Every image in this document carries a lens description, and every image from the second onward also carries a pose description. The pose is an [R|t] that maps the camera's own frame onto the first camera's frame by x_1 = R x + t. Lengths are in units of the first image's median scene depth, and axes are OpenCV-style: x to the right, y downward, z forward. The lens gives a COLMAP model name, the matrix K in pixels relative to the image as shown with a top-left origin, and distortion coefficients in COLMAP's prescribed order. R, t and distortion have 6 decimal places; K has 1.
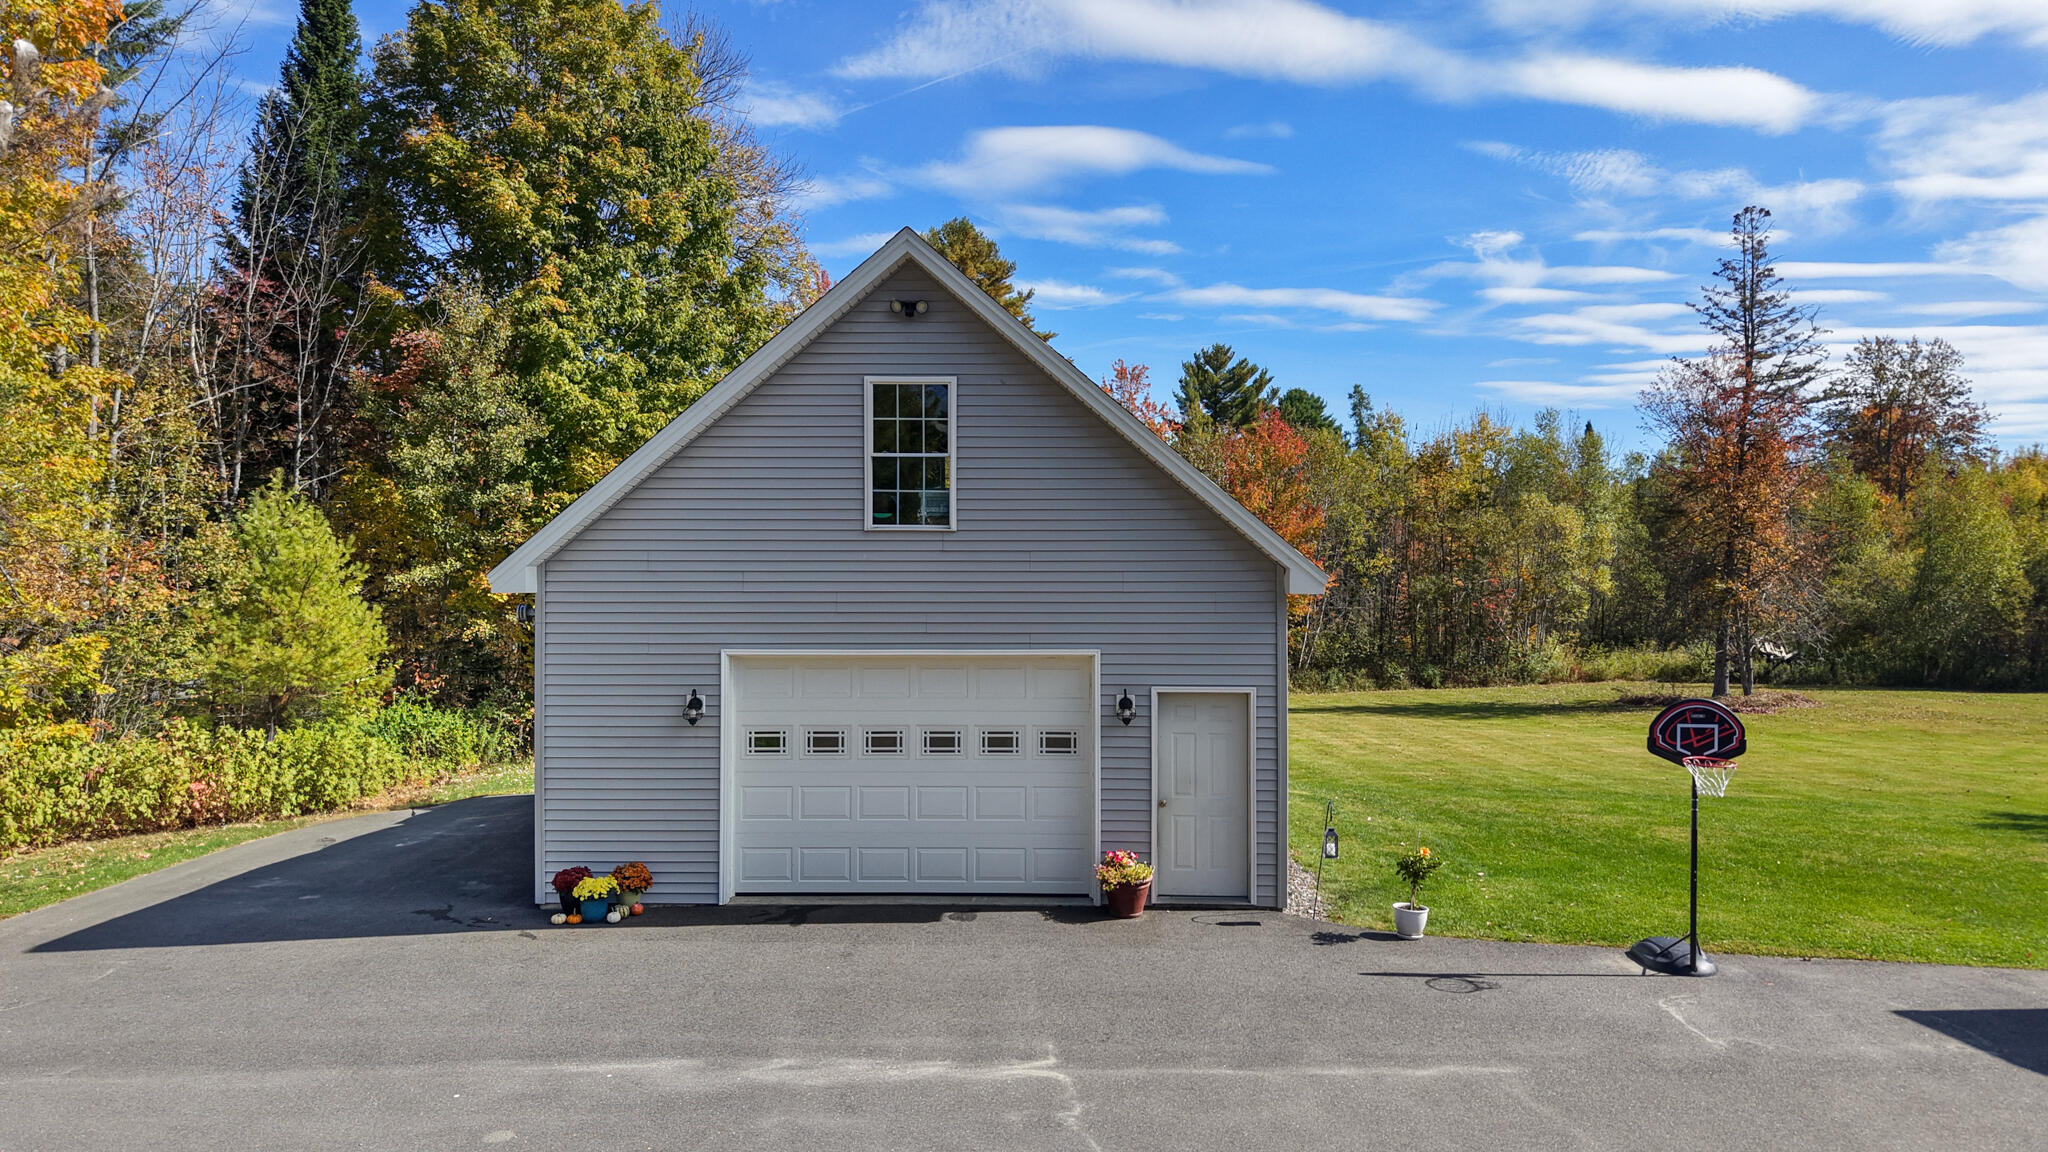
lens RADIAL K [[1404.6, 0, 1037.5], [0, 1404.6, 571.8], [0, 0, 1]] dist [0.047880, -0.042900]
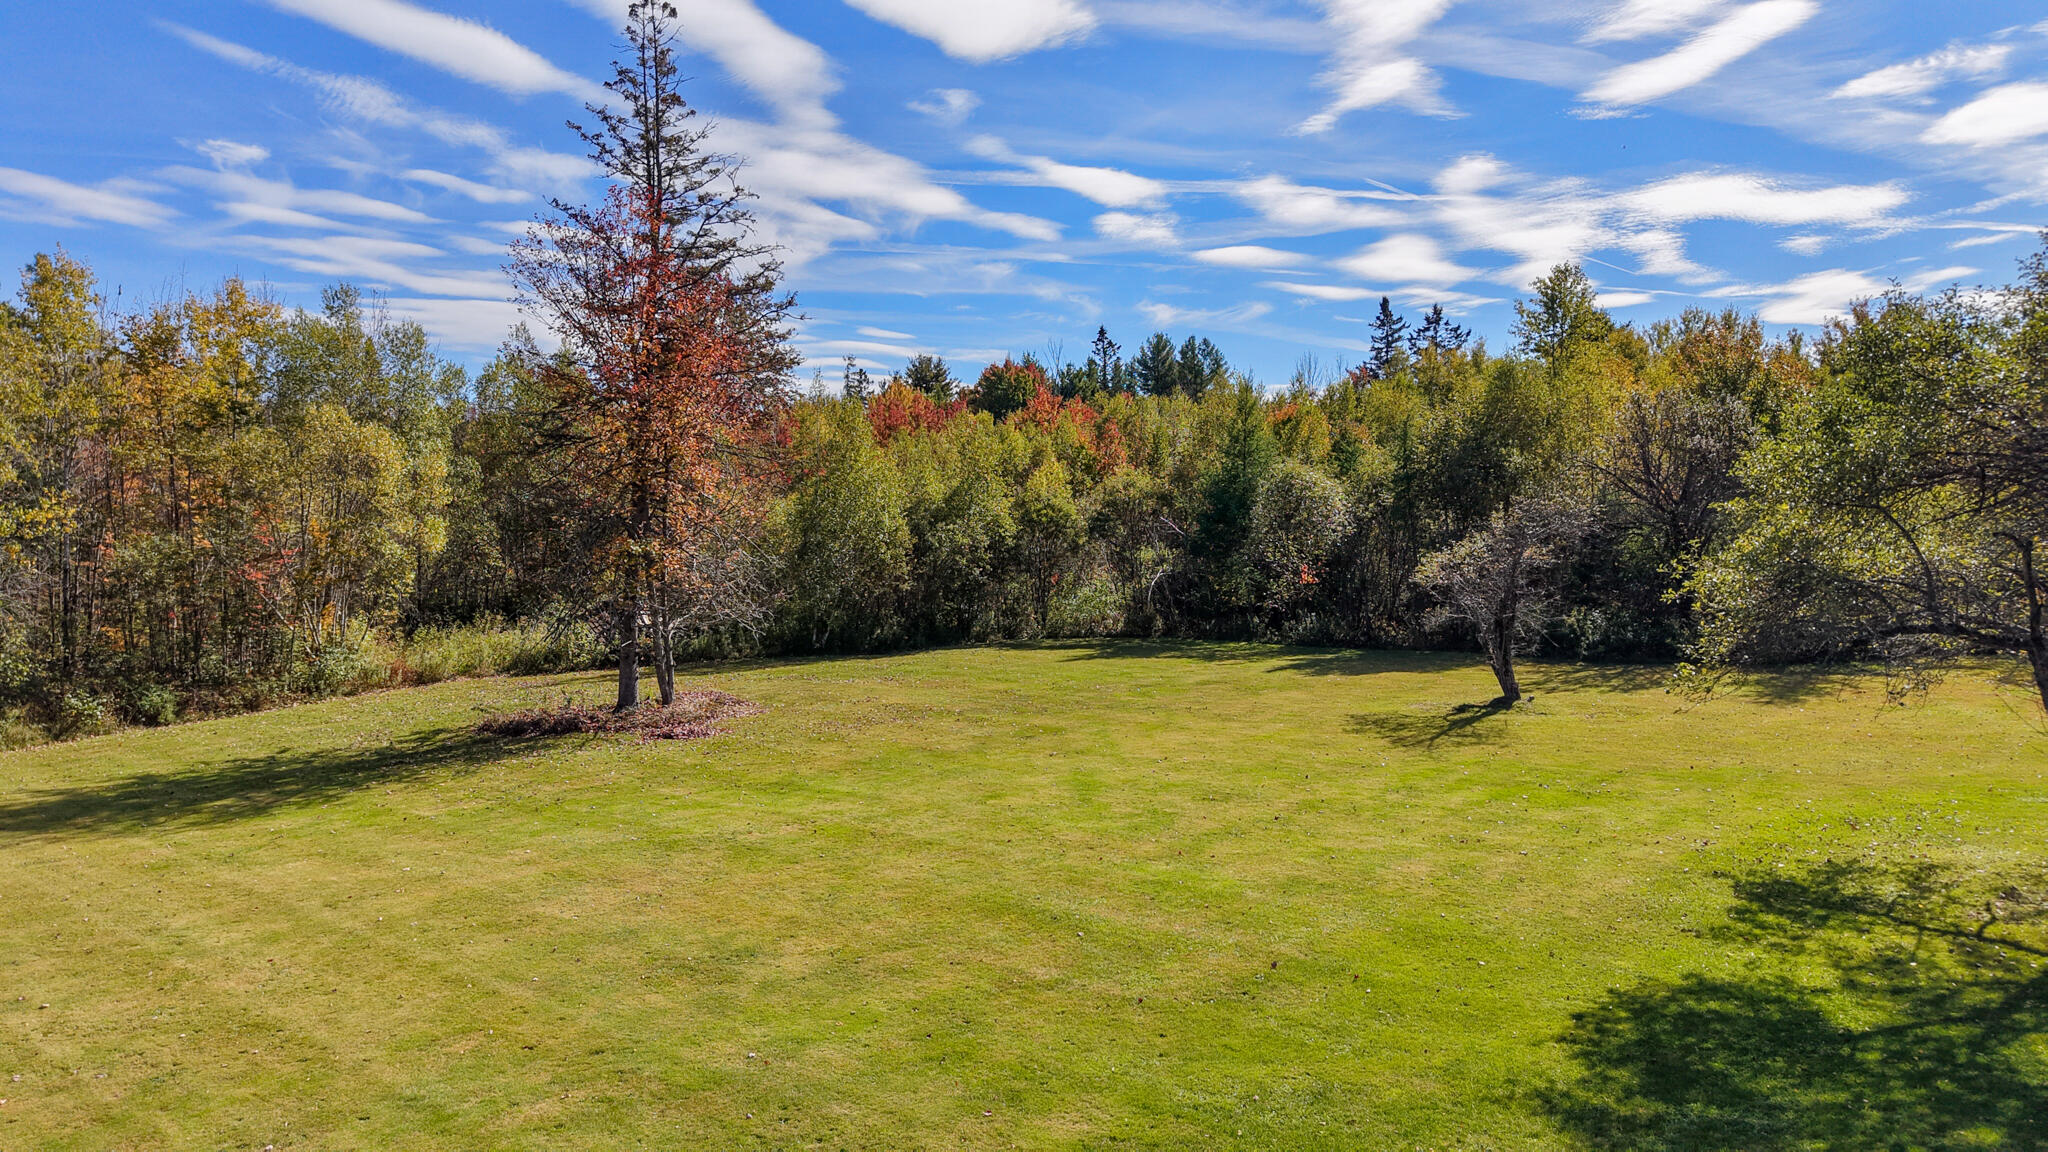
lens RADIAL K [[1389.2, 0, 1030.0], [0, 1389.2, 573.6], [0, 0, 1]] dist [0.042904, -0.053928]
pose [[0.681020, -0.038911, 0.731230, 0.099700], [0.006029, 0.998851, 0.047537, -0.006951], [-0.732240, -0.027965, 0.680473, 0.329205]]
